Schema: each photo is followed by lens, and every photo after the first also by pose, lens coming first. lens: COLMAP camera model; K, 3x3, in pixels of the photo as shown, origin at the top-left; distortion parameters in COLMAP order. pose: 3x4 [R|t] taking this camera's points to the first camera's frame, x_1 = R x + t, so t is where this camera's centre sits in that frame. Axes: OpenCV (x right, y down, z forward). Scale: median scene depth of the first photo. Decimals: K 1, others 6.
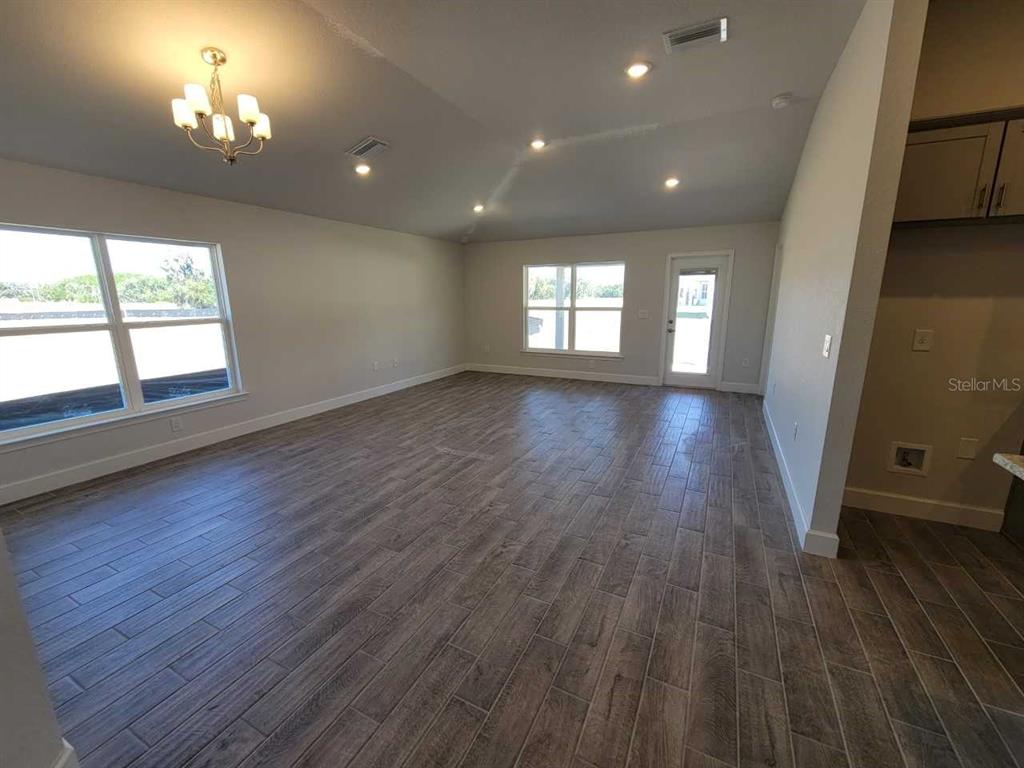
lens RADIAL K [[420.4, 0, 508.7], [0, 420.4, 390.6], [0, 0, 1]] dist [0.000954, -0.001854]
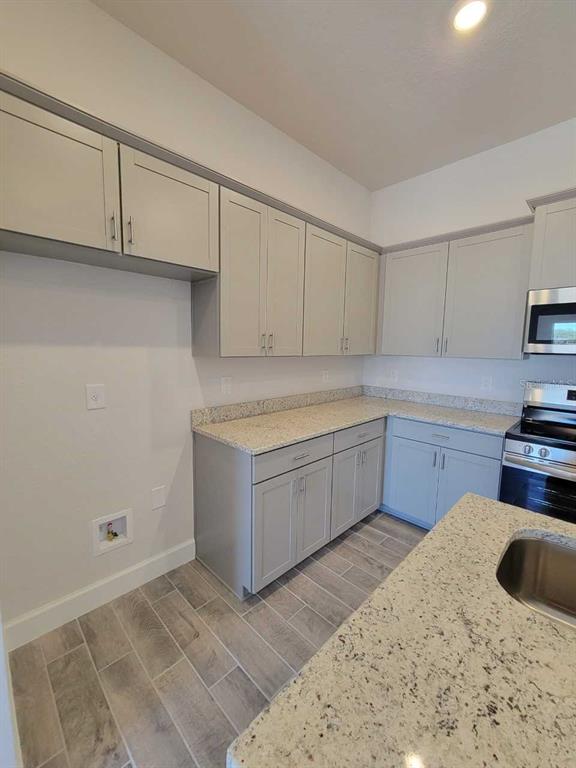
lens RADIAL K [[315.3, 0, 285.5], [0, 315.3, 377.9], [0, 0, 1]] dist [0.000954, -0.001854]
pose [[0.309073, -0.084249, 0.947299, 0.463317], [0.191285, 0.981220, 0.024856, -0.089938], [-0.931603, 0.173522, 0.319384, 0.399921]]
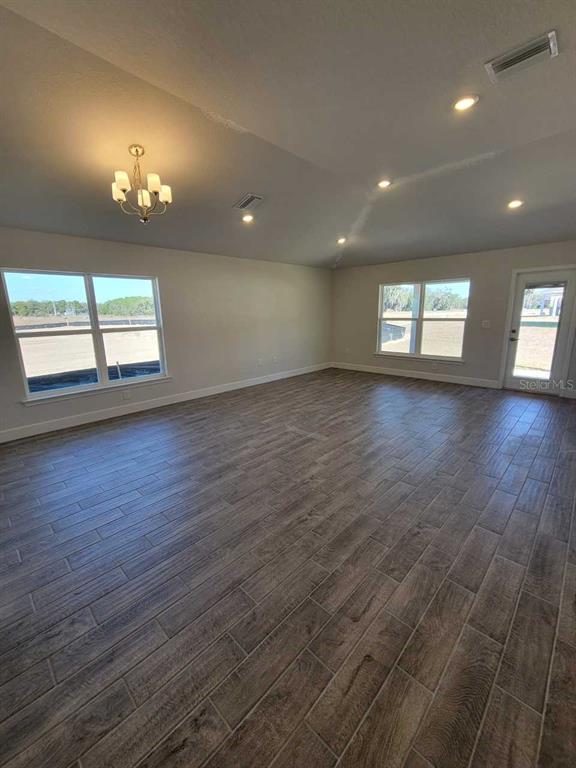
lens RADIAL K [[315.3, 0, 284.2], [0, 315.3, 381.6], [0, 0, 1]] dist [0.000954, -0.001854]
pose [[0.954419, 0.056698, -0.293034, 0.143071], [-0.055536, 0.998381, 0.012292, -0.021493], [0.293257, 0.004542, 0.956023, 0.081415]]
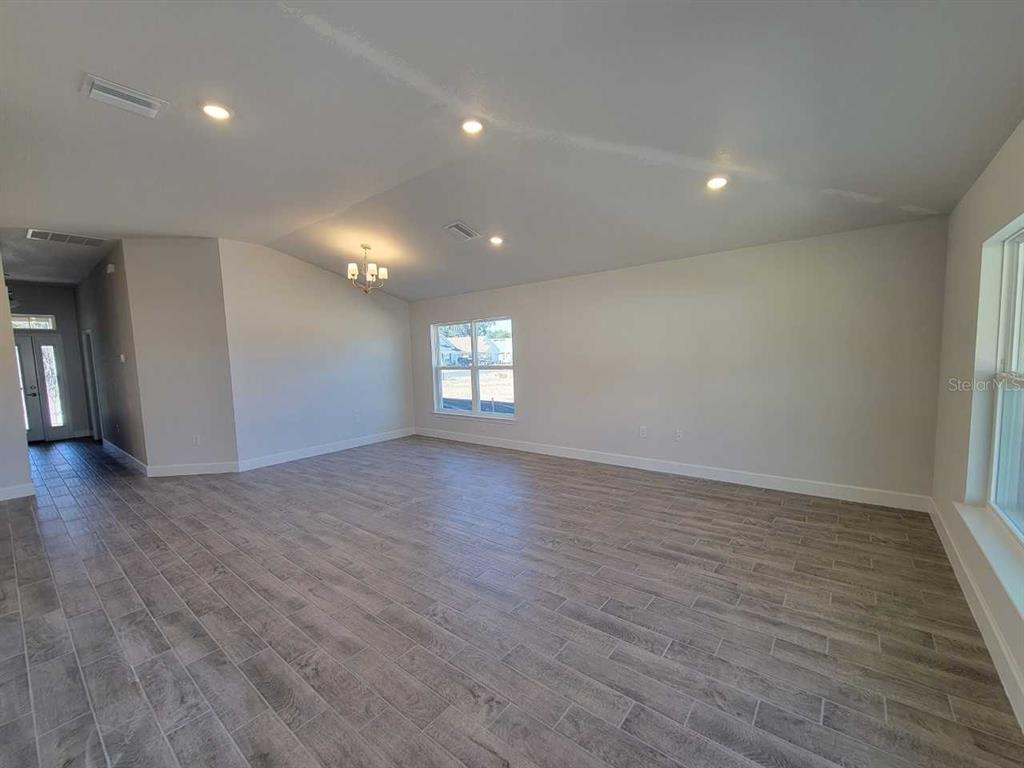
lens RADIAL K [[420.4, 0, 508.2], [0, 420.4, 390.8], [0, 0, 1]] dist [0.000954, -0.001854]
pose [[-0.210644, 0.101410, -0.972288, 1.125445], [-0.180767, 0.973411, 0.140690, -0.440695], [0.960704, 0.205393, -0.186712, 1.929708]]
